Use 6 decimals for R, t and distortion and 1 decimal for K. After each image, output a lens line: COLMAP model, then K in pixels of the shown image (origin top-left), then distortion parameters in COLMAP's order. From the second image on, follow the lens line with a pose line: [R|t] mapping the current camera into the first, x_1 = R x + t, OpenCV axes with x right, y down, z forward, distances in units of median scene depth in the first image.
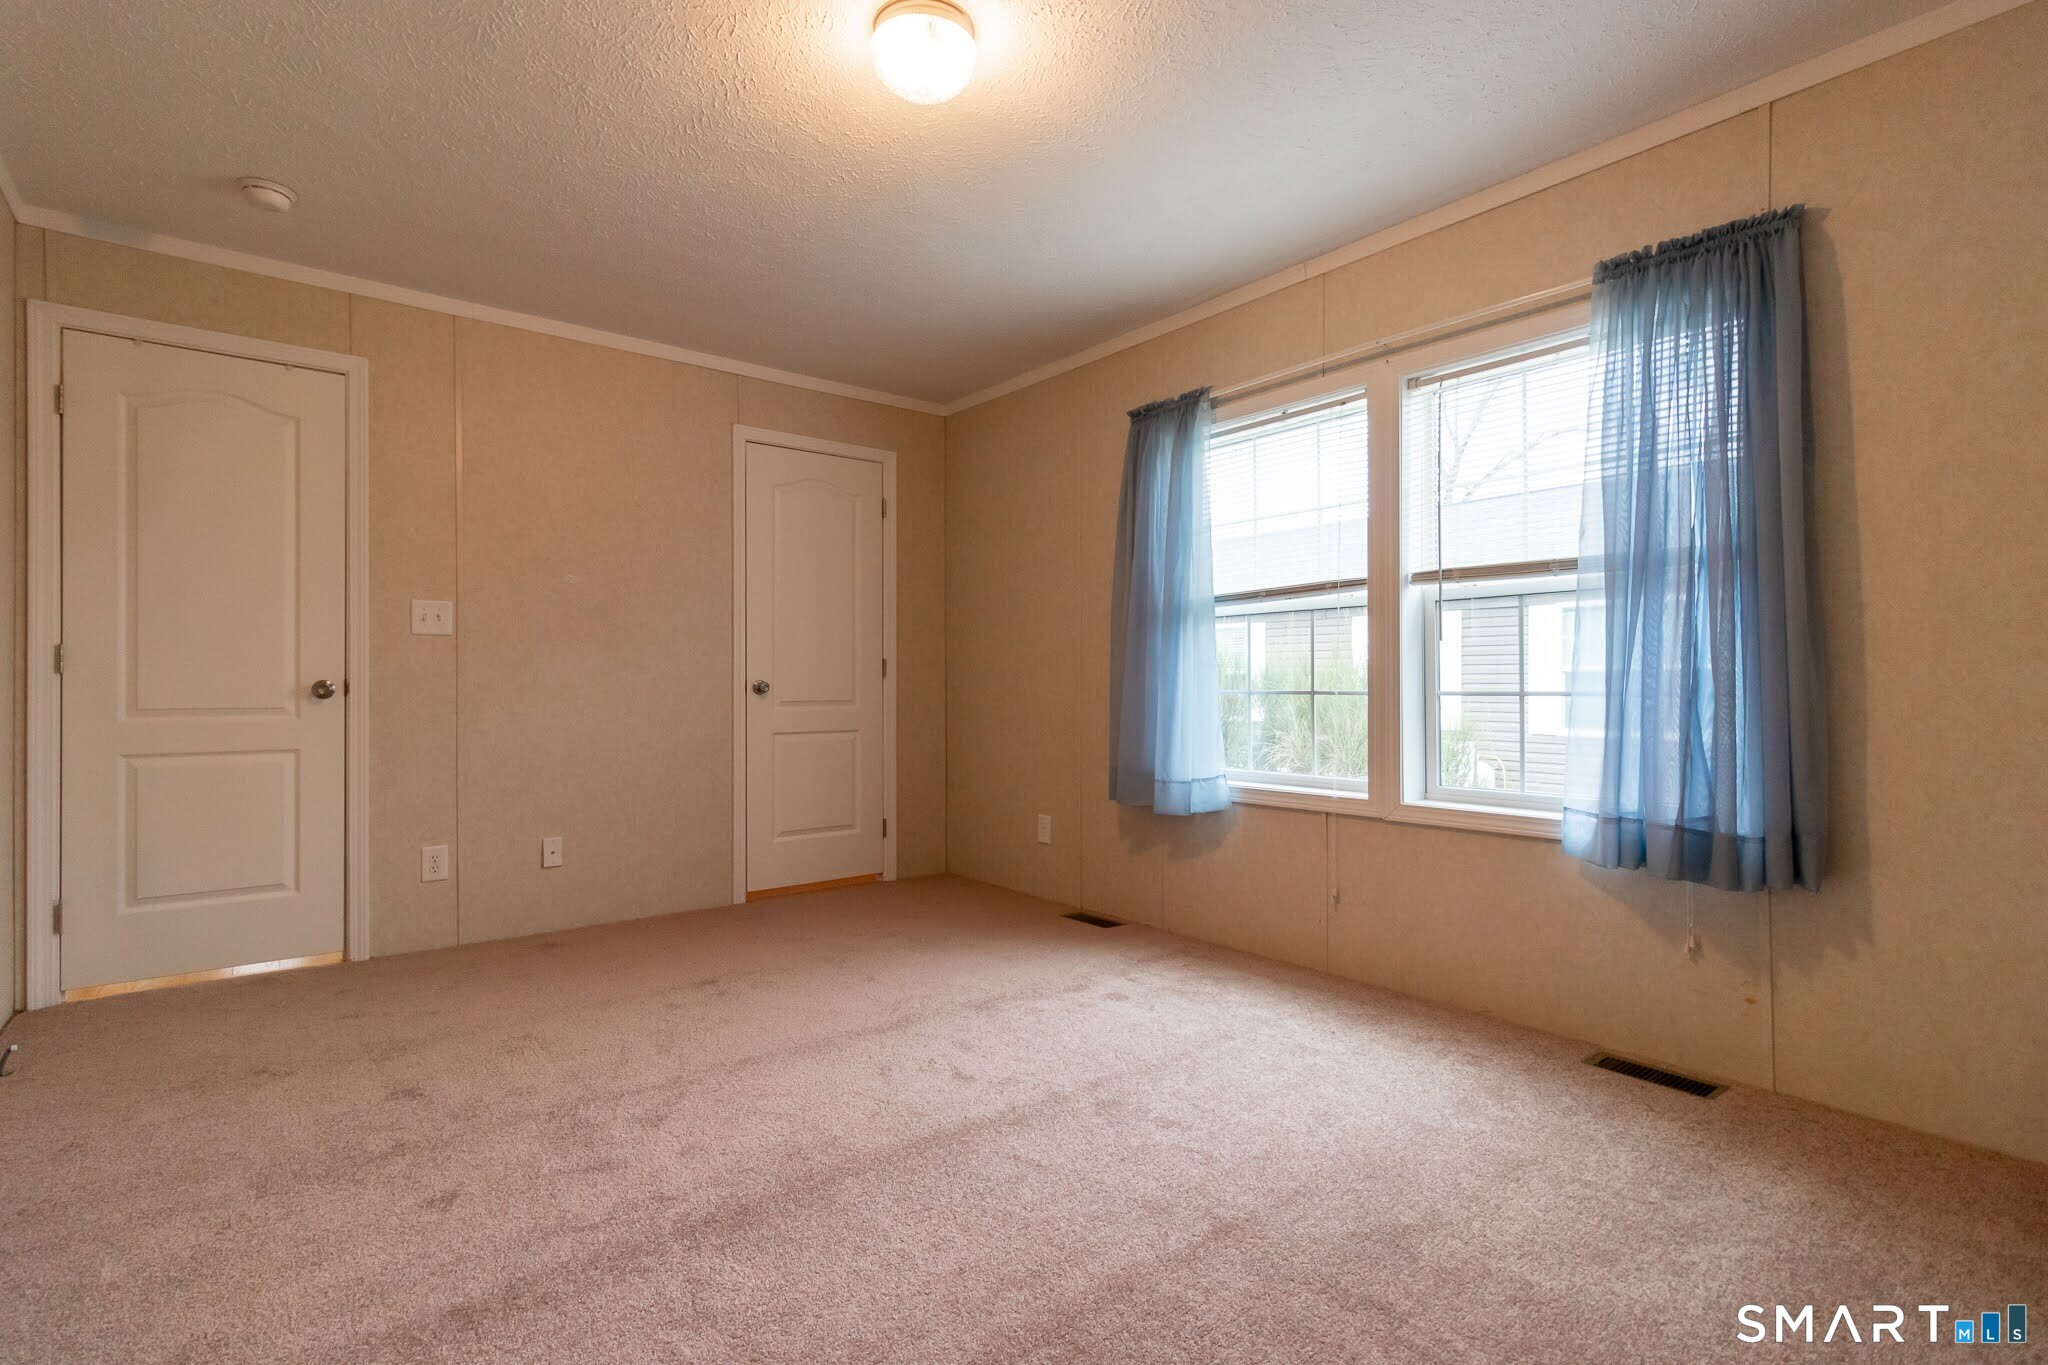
lens RADIAL K [[945.0, 0, 1003.6], [0, 945.0, 670.5], [0, 0, 1]] dist [0.001007, 0.000133]
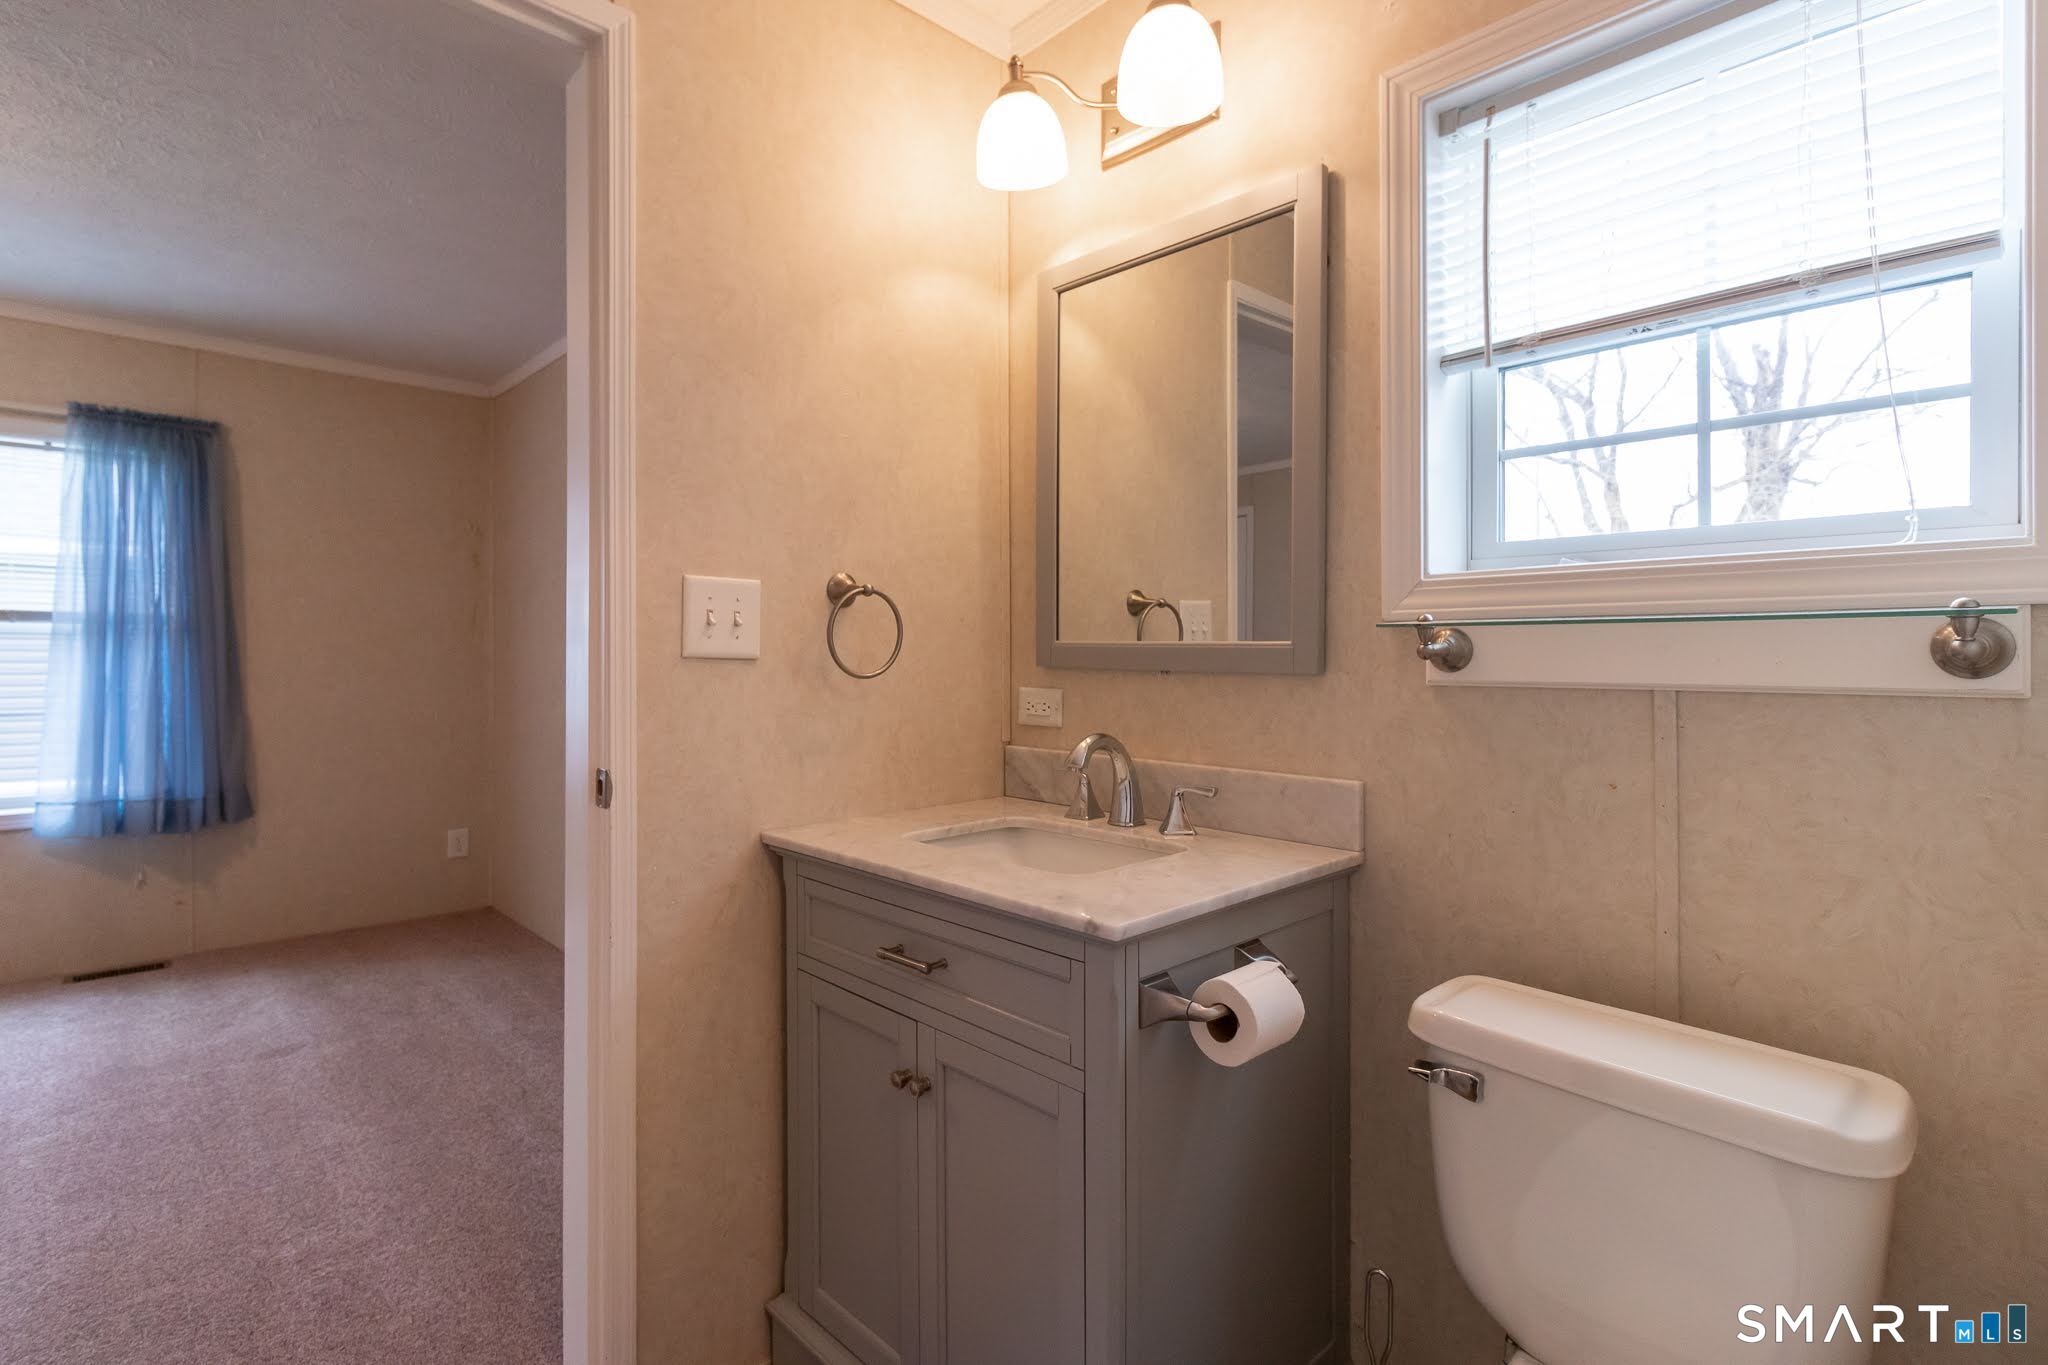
lens RADIAL K [[945.0, 0, 1003.6], [0, 945.0, 670.5], [0, 0, 1]] dist [0.001007, 0.000133]
pose [[-0.106088, 0.001356, 0.994356, -0.956618], [-0.016004, 0.999867, -0.003071, -0.062879], [-0.994228, -0.016239, -0.106052, -0.213723]]
